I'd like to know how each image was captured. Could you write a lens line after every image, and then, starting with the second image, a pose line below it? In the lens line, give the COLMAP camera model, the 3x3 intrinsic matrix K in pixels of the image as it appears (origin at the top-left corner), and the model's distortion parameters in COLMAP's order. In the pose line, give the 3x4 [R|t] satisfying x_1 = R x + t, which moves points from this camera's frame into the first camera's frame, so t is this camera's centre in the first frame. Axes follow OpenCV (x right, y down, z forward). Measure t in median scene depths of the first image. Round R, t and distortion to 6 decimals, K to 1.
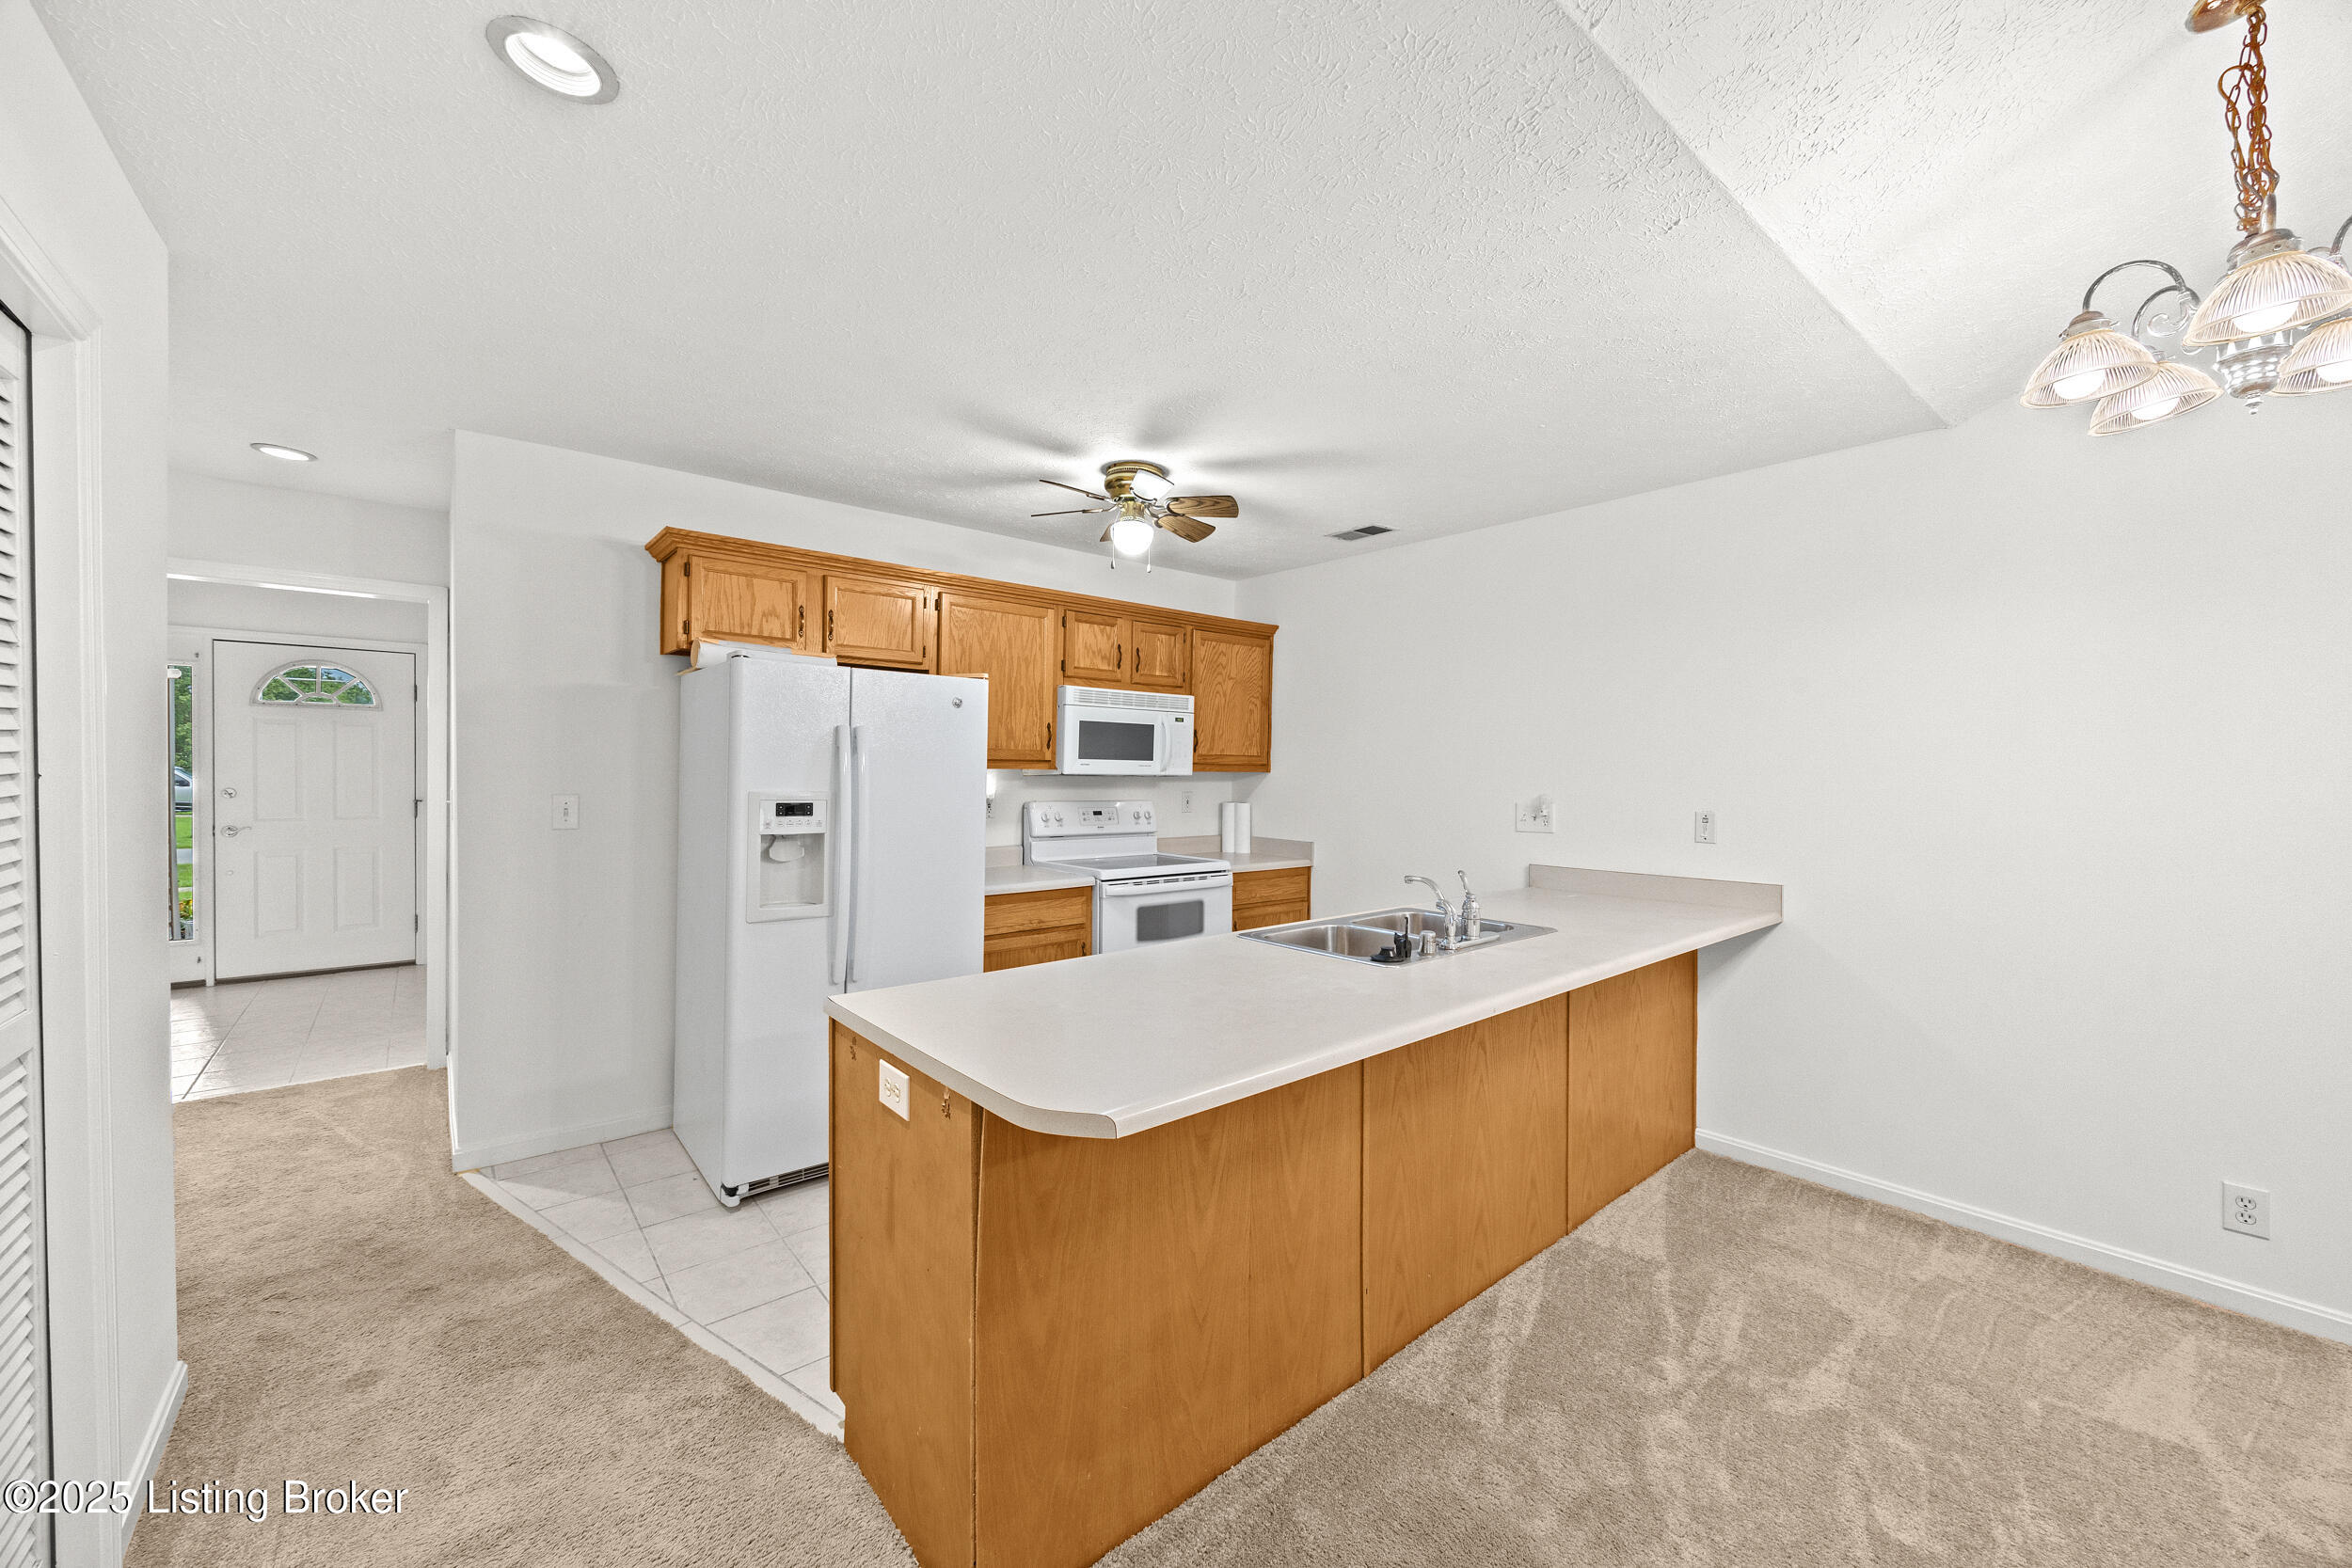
lens RADIAL K [[899.4, 0, 1174.7], [0, 899.4, 787.7], [0, 0, 1]] dist [-0.000811, -0.000220]
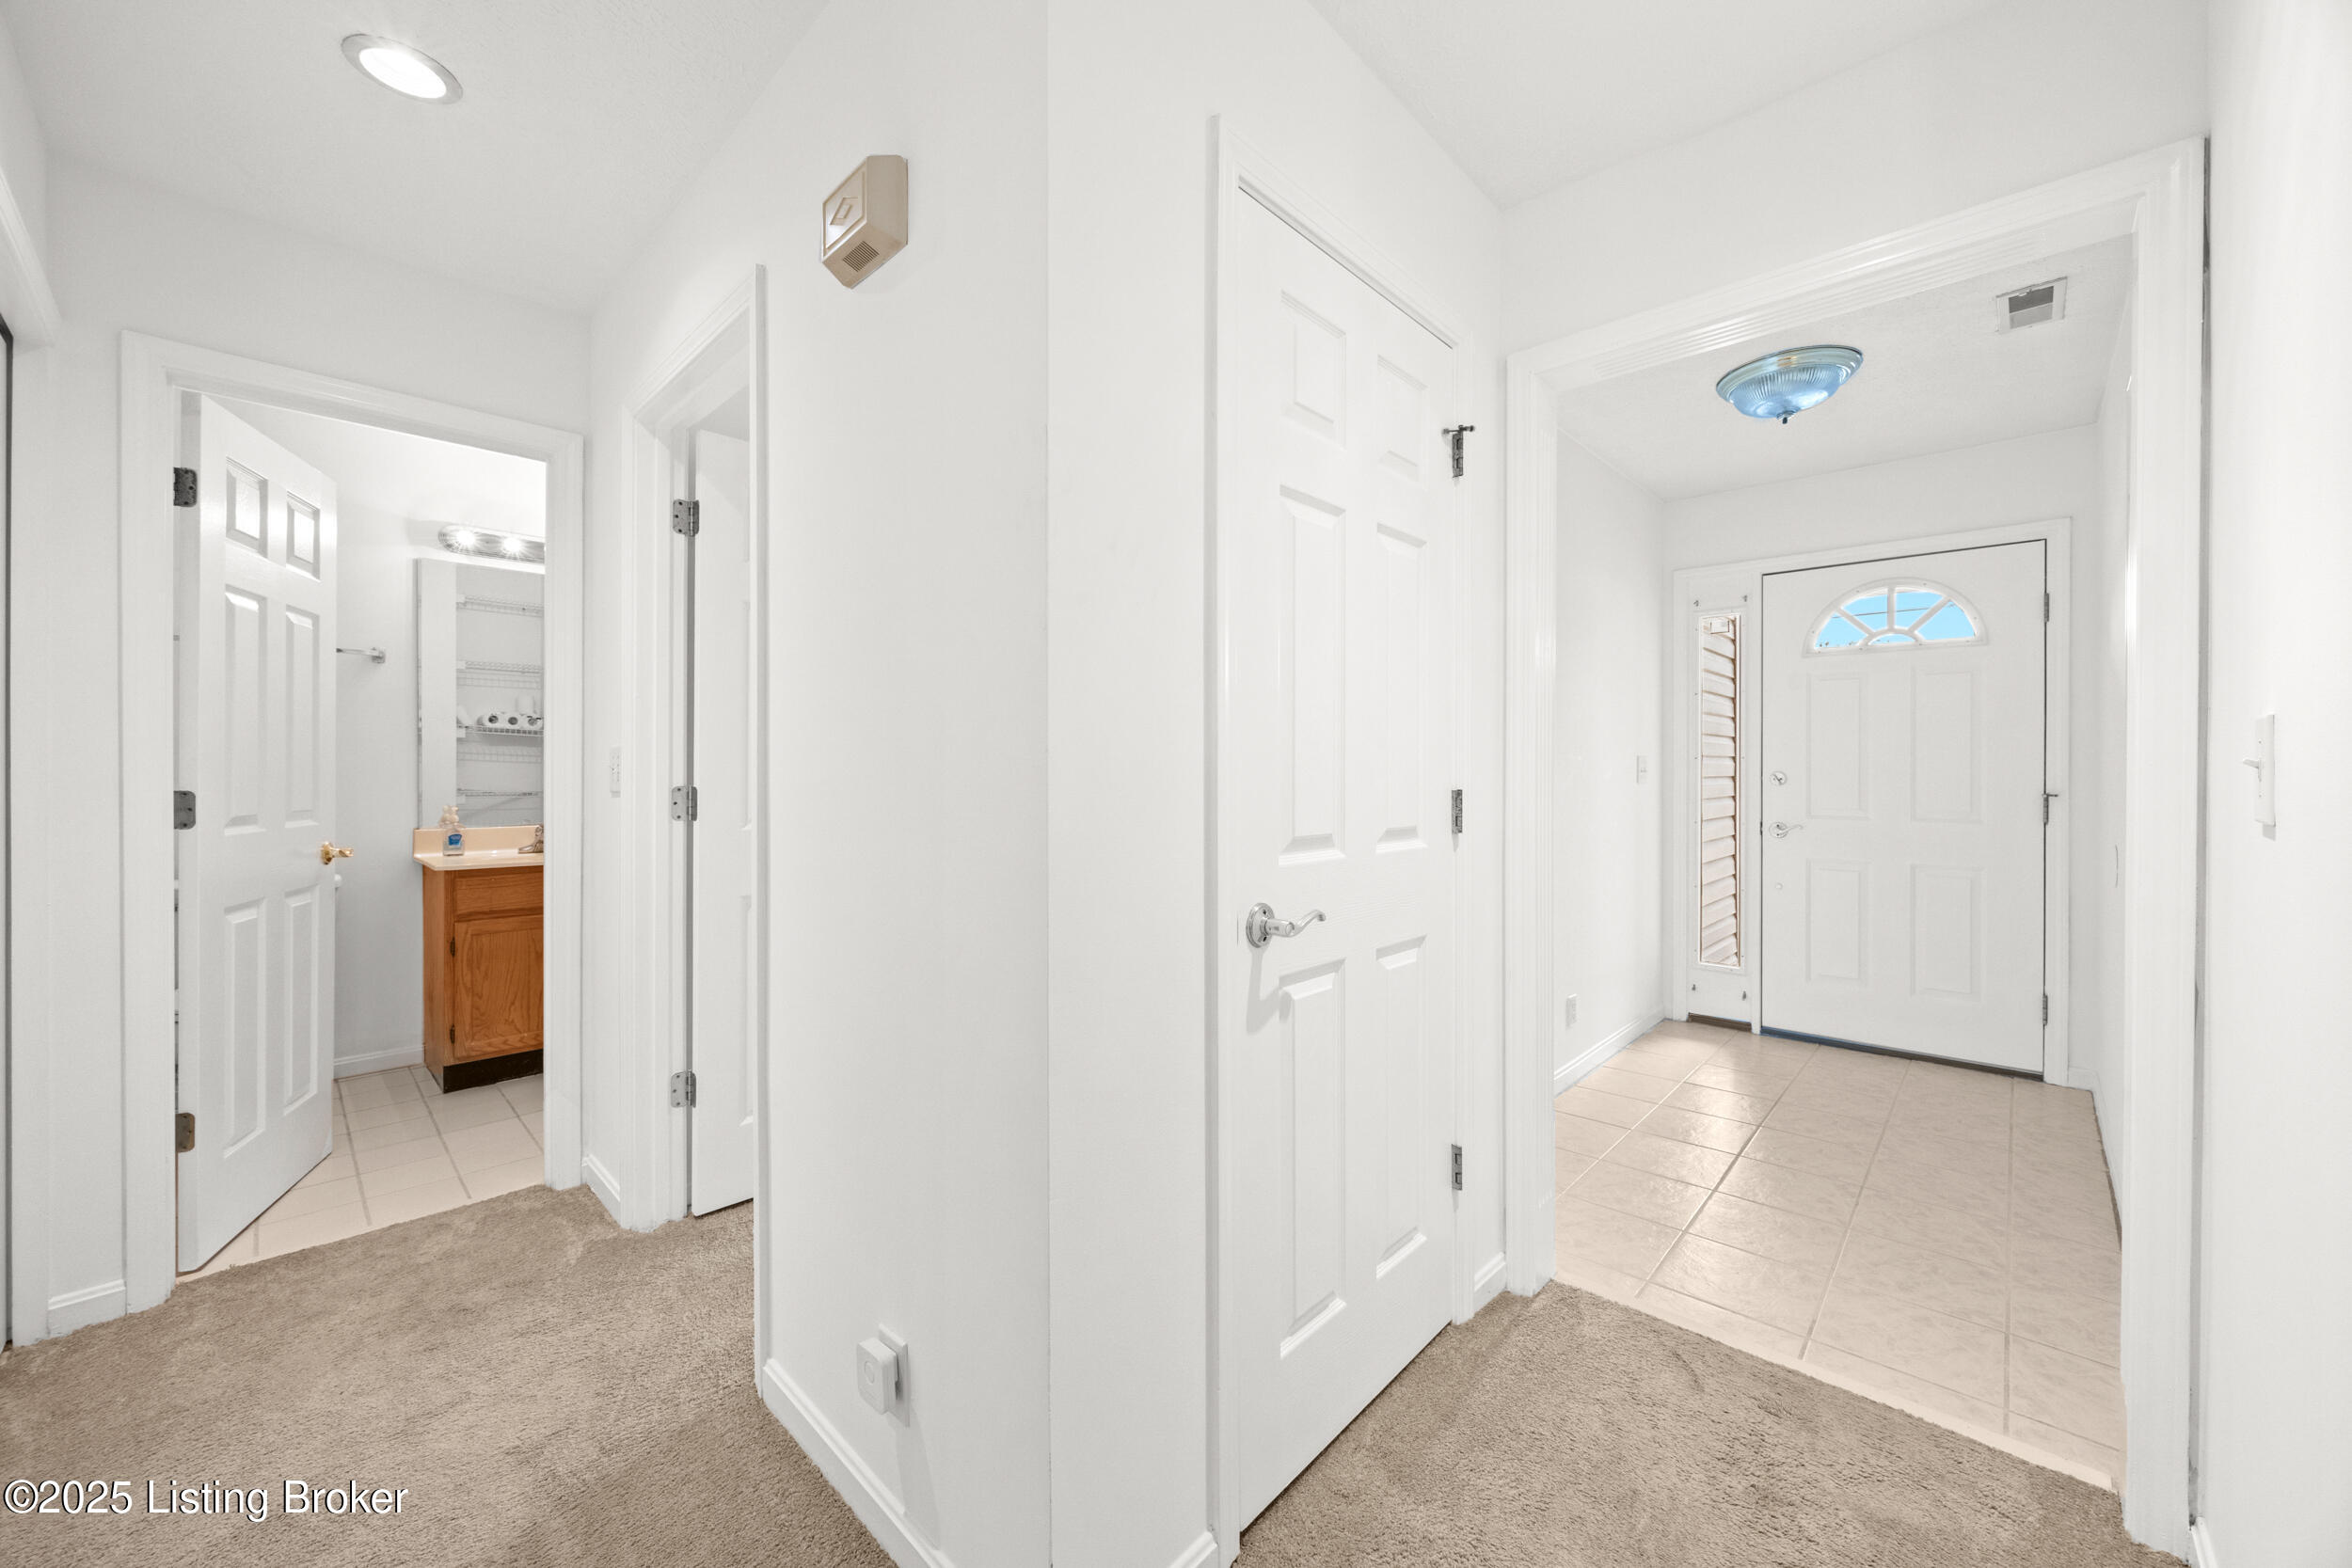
lens RADIAL K [[899.4, 0, 1175.2], [0, 899.4, 774.3], [0, 0, 1]] dist [-0.000811, -0.000220]
pose [[0.117163, -0.002321, -0.993110, -0.375997], [-0.013774, 0.999897, -0.003962, 0.012036], [0.993017, 0.014144, 0.117119, 0.420381]]
